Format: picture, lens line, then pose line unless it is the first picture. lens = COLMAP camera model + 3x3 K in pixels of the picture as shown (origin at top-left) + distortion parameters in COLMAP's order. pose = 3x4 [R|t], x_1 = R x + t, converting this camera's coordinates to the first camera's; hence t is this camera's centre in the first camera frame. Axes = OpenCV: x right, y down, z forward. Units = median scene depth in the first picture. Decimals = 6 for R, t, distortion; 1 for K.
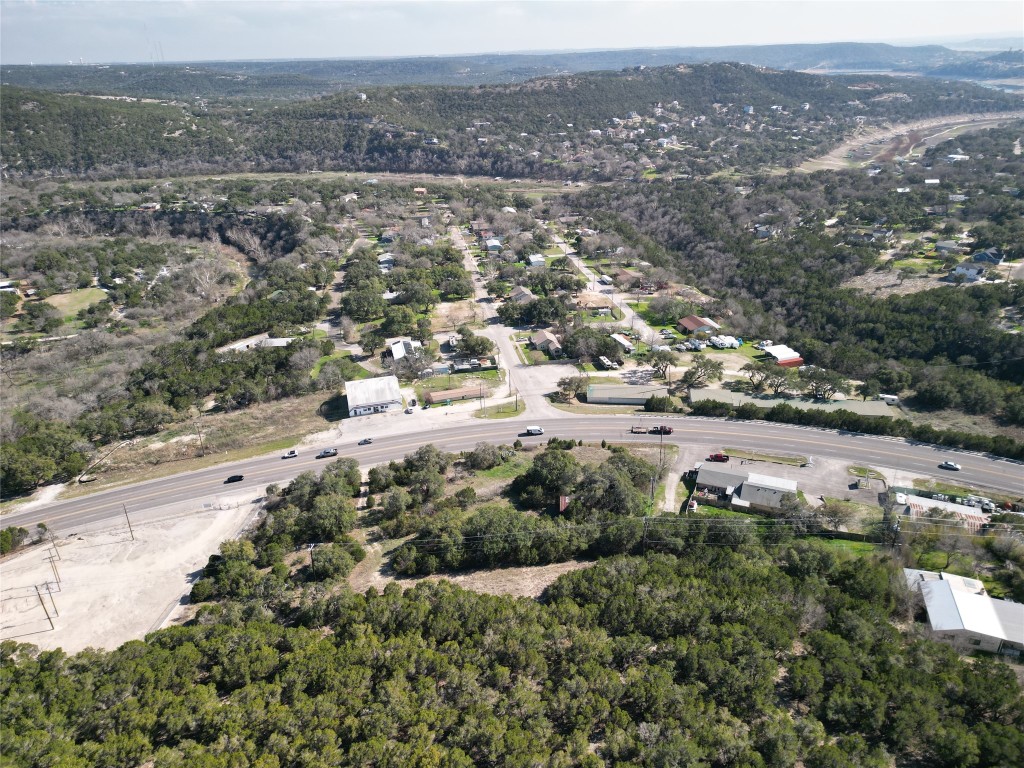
lens RADIAL K [[701.9, 0, 512.0], [0, 701.9, 384.0], [0, 0, 1]] dist [0.069218, -0.066782]
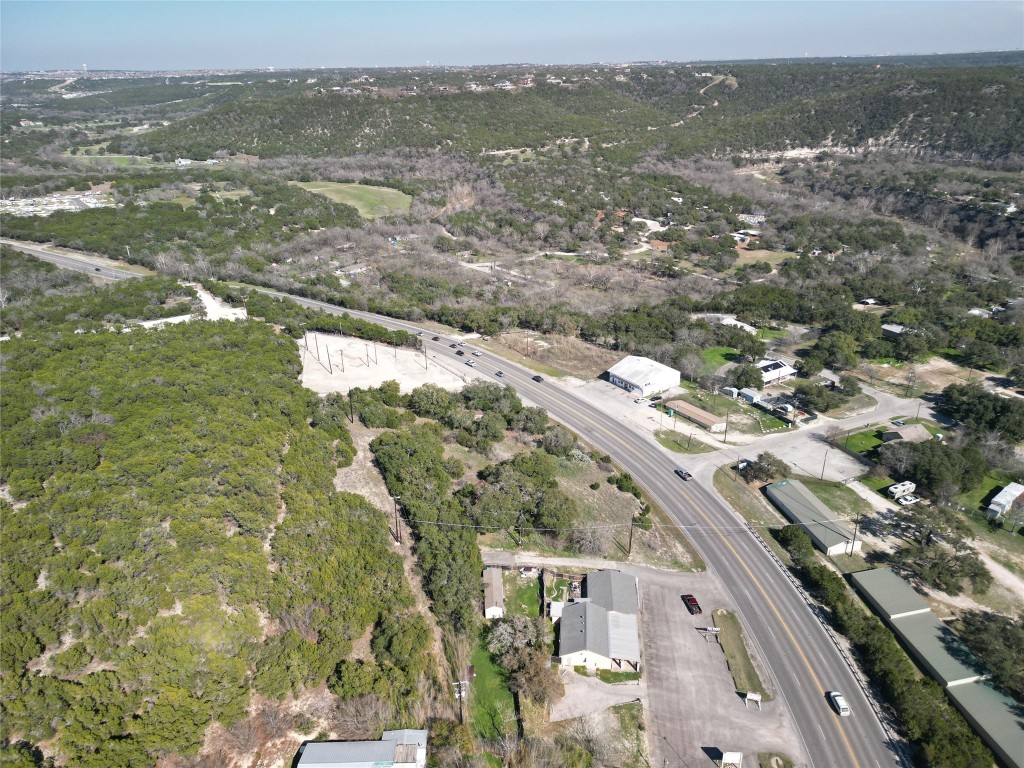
lens RADIAL K [[701.9, 0, 512.0], [0, 701.9, 384.0], [0, 0, 1]] dist [0.069218, -0.066782]
pose [[0.315052, 0.409570, -0.856151, 0.711679], [-0.393588, 0.877245, 0.274826, -0.205957], [0.863615, 0.250386, 0.437580, 0.437121]]
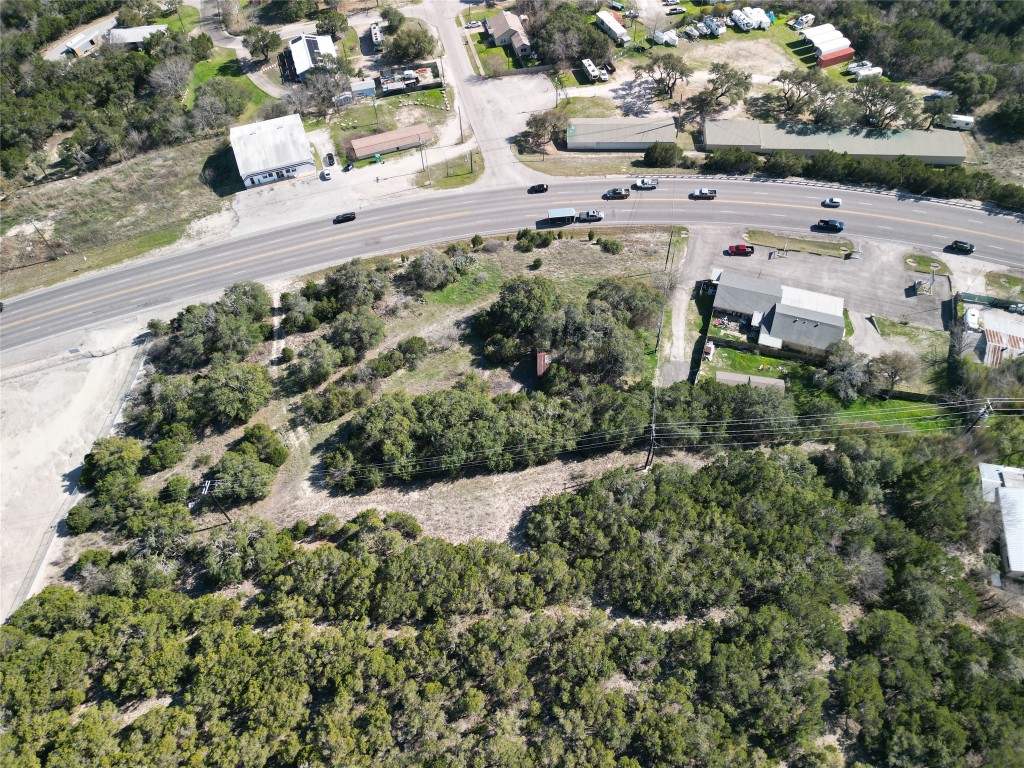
lens RADIAL K [[701.9, 0, 512.0], [0, 701.9, 384.0], [0, 0, 1]] dist [0.069218, -0.066782]
pose [[0.997769, -0.056584, 0.035430, 0.009964], [0.031552, 0.867362, 0.496676, -0.148177], [-0.058834, -0.494451, 0.867212, 0.262584]]
